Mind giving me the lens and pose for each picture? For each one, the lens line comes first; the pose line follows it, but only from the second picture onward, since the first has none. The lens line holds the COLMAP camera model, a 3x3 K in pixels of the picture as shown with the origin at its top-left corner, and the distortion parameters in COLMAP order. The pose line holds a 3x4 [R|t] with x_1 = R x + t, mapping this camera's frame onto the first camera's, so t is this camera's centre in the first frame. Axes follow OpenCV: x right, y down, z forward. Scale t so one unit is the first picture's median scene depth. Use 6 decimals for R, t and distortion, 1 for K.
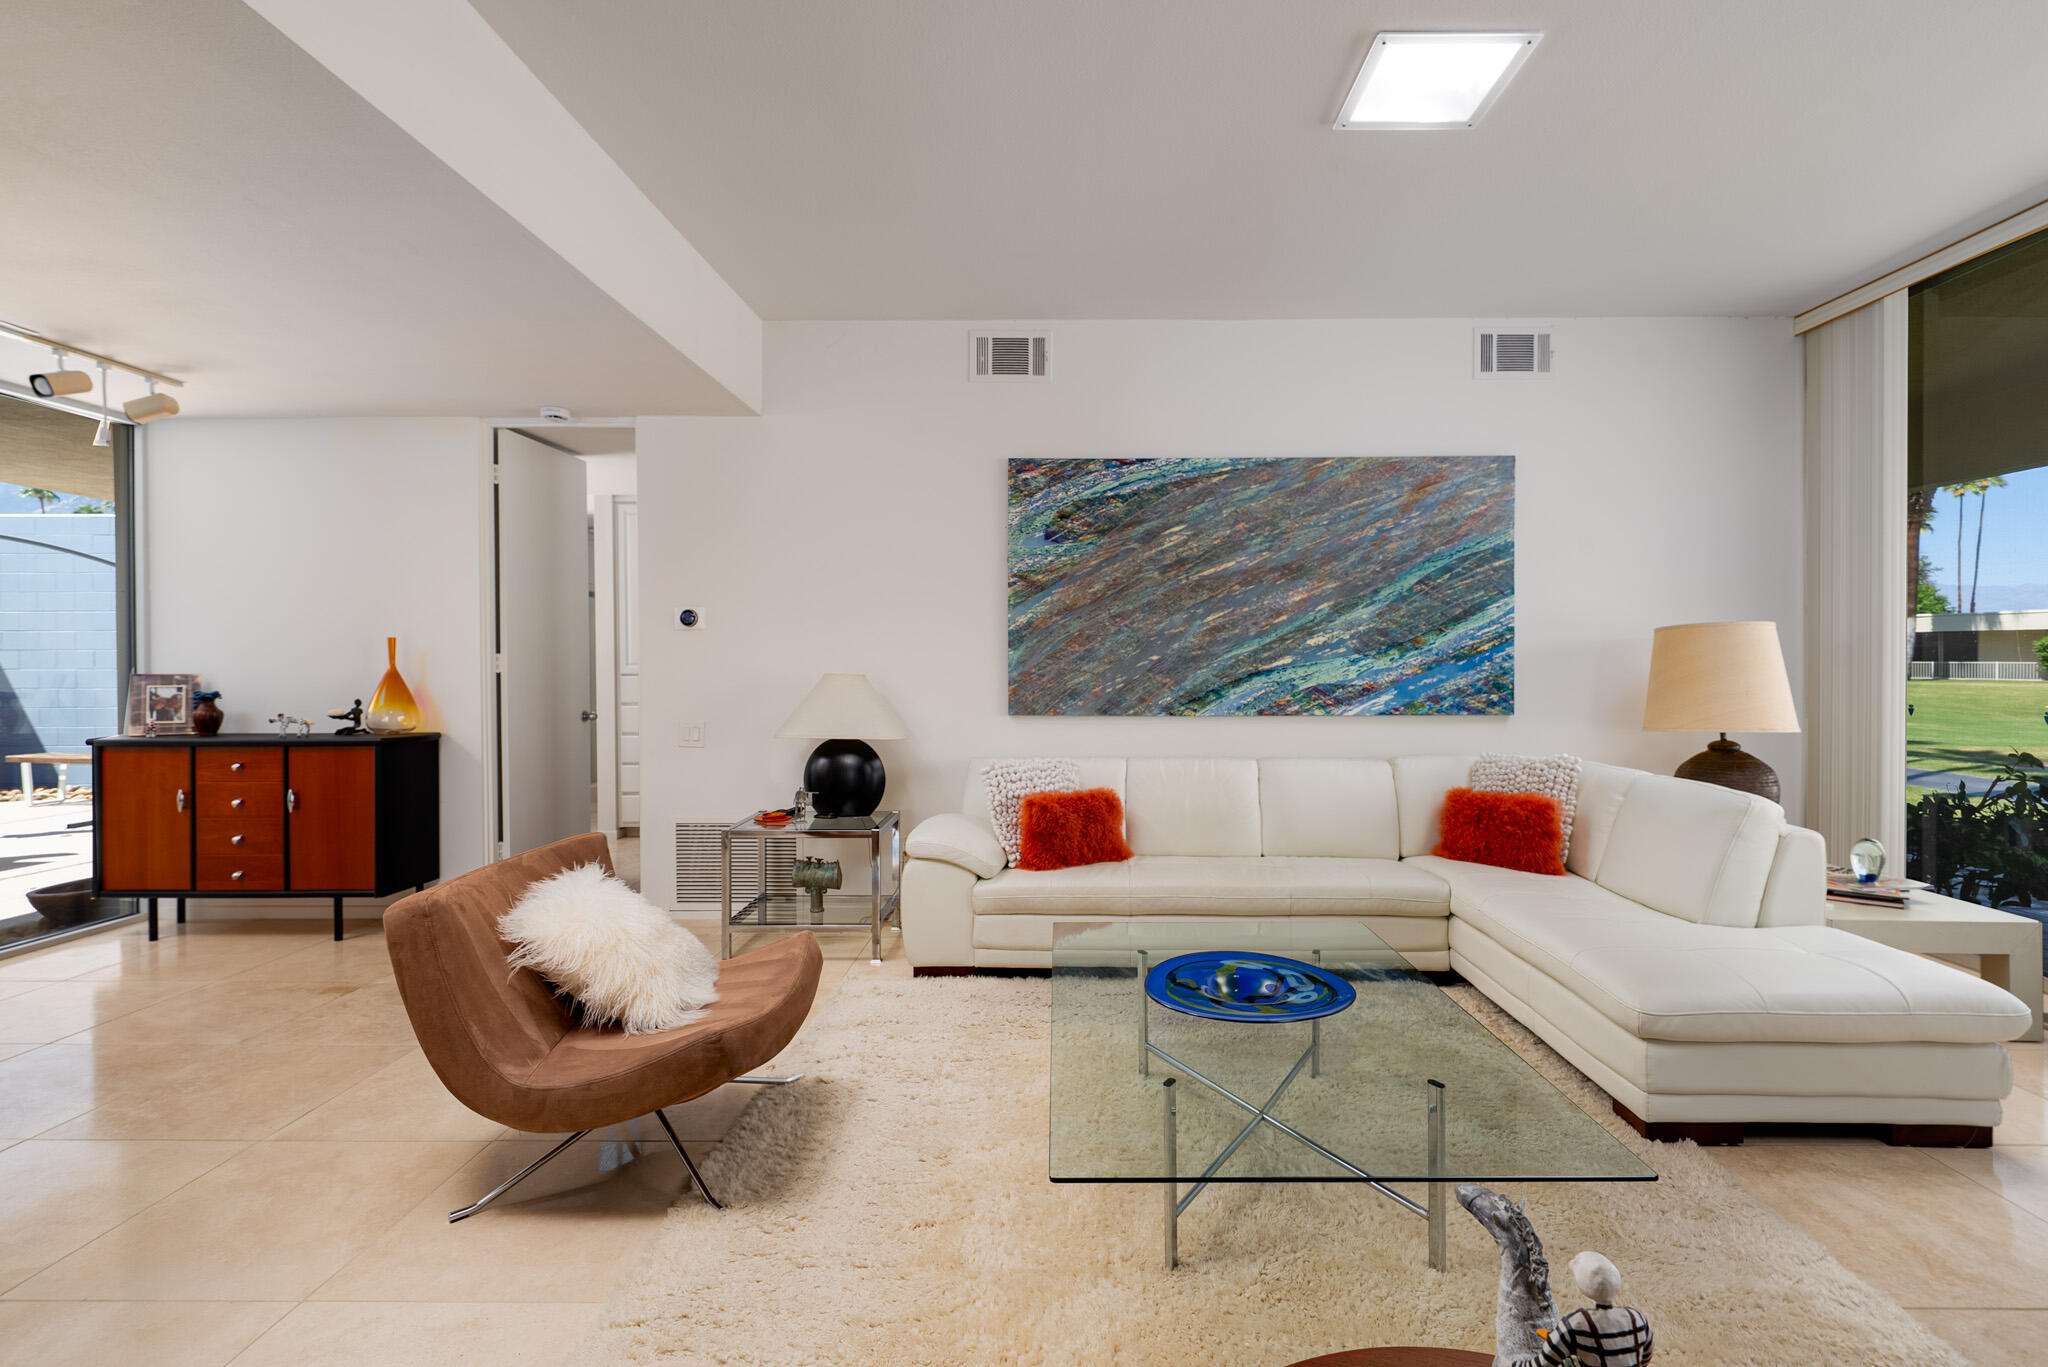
lens RADIAL K [[967.6, 0, 1029.2], [0, 967.6, 680.5], [0, 0, 1]] dist [0.008811, -0.000159]
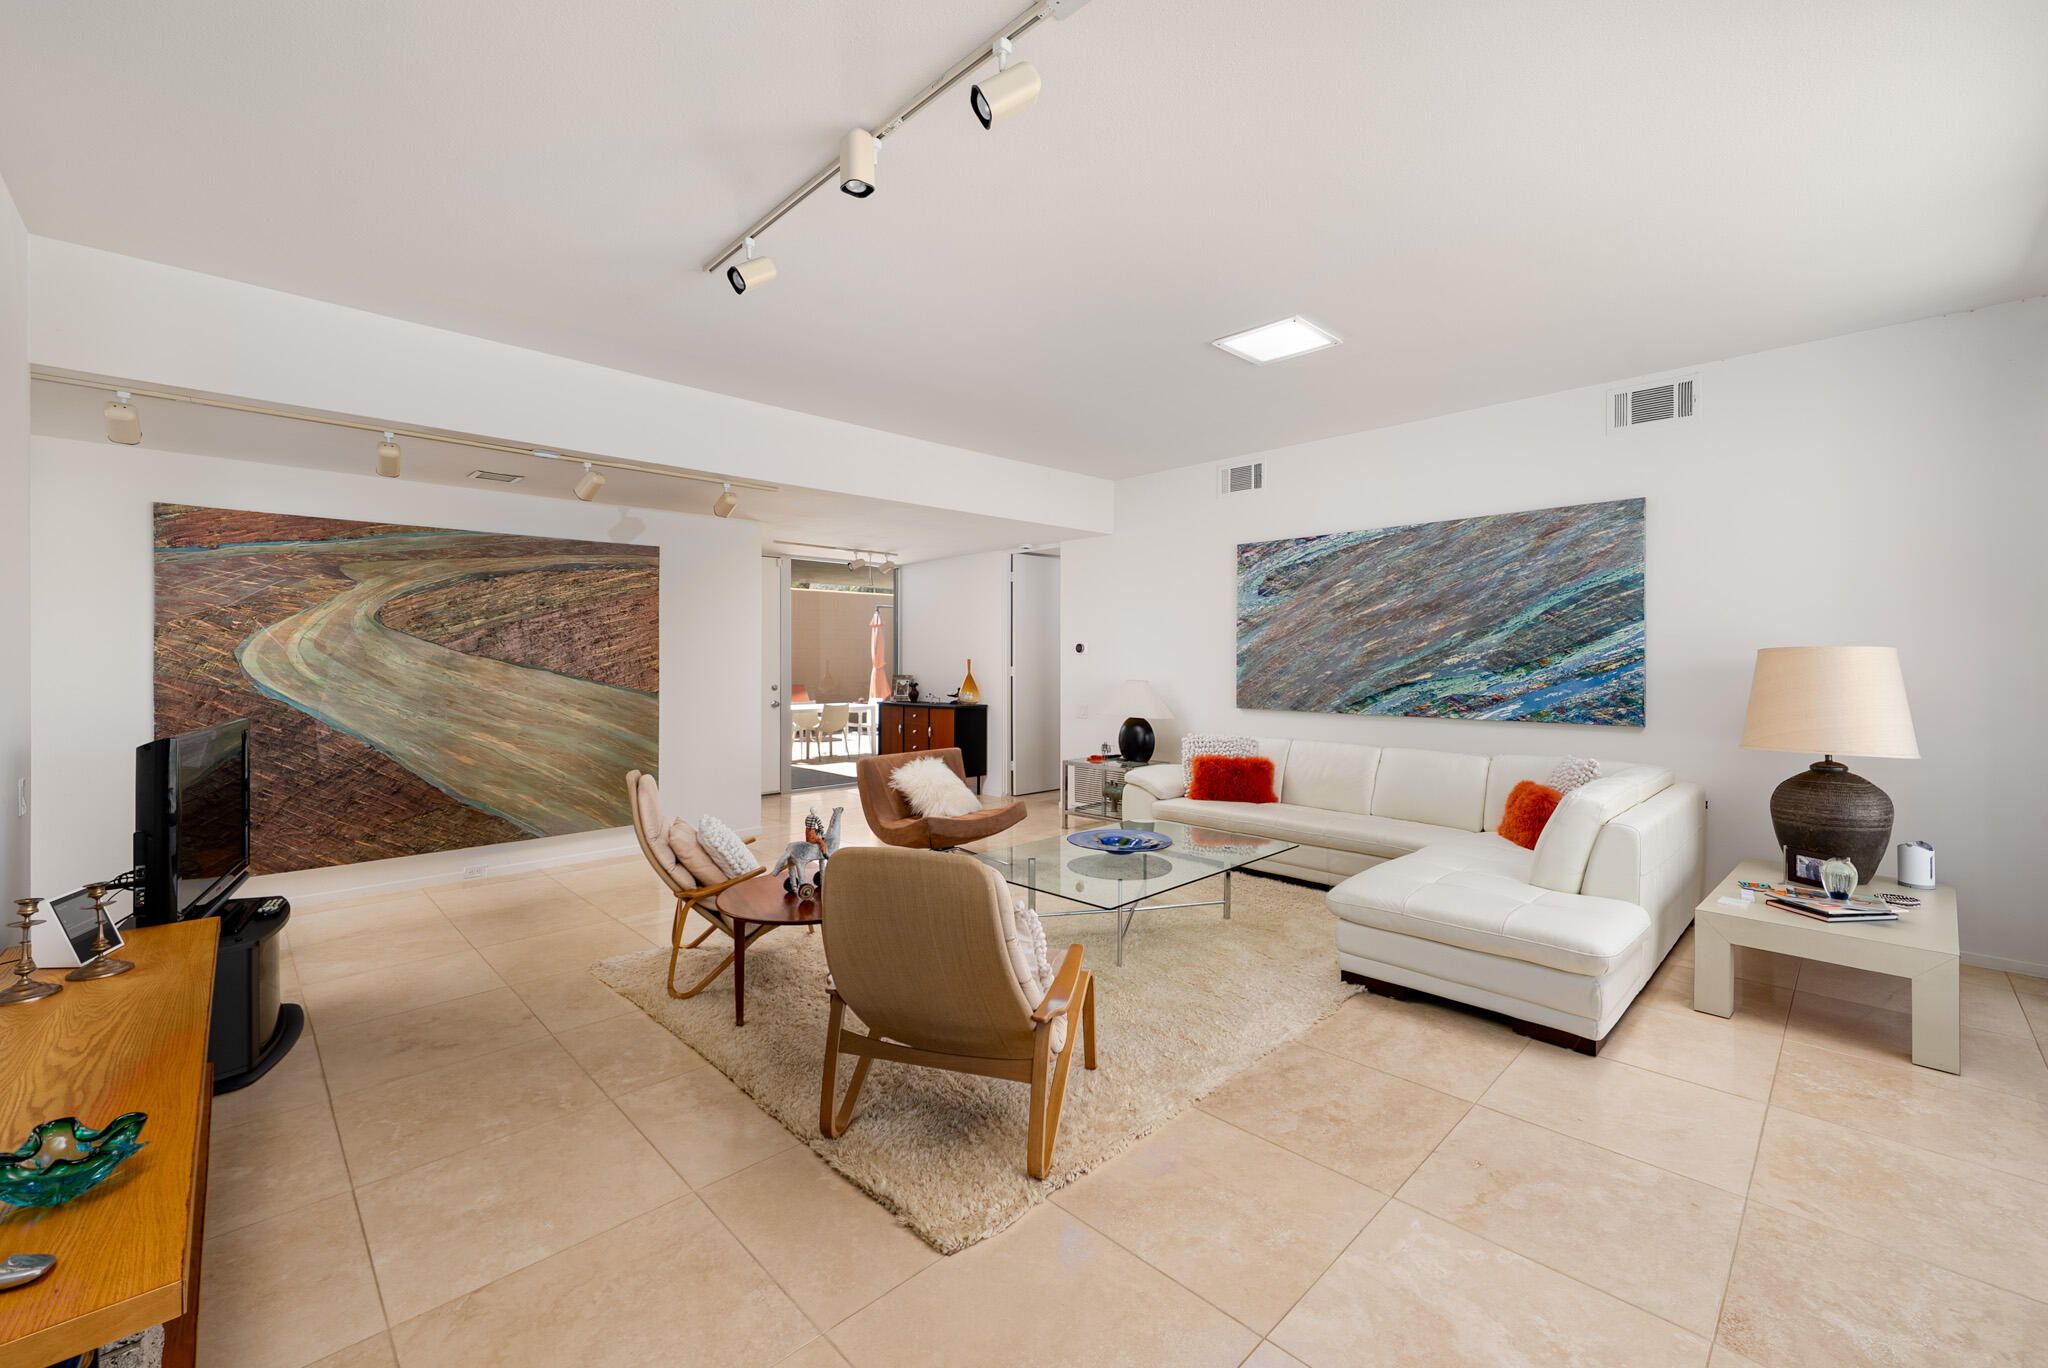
lens RADIAL K [[833.4, 0, 1025.4], [0, 833.4, 669.8], [0, 0, 1]] dist [0.001932, 0.000176]
pose [[0.708884, 0.009205, -0.705265, 0.682612], [-0.016775, 0.999852, -0.003812, -0.015324], [0.705126, 0.014533, 0.708933, -0.195466]]
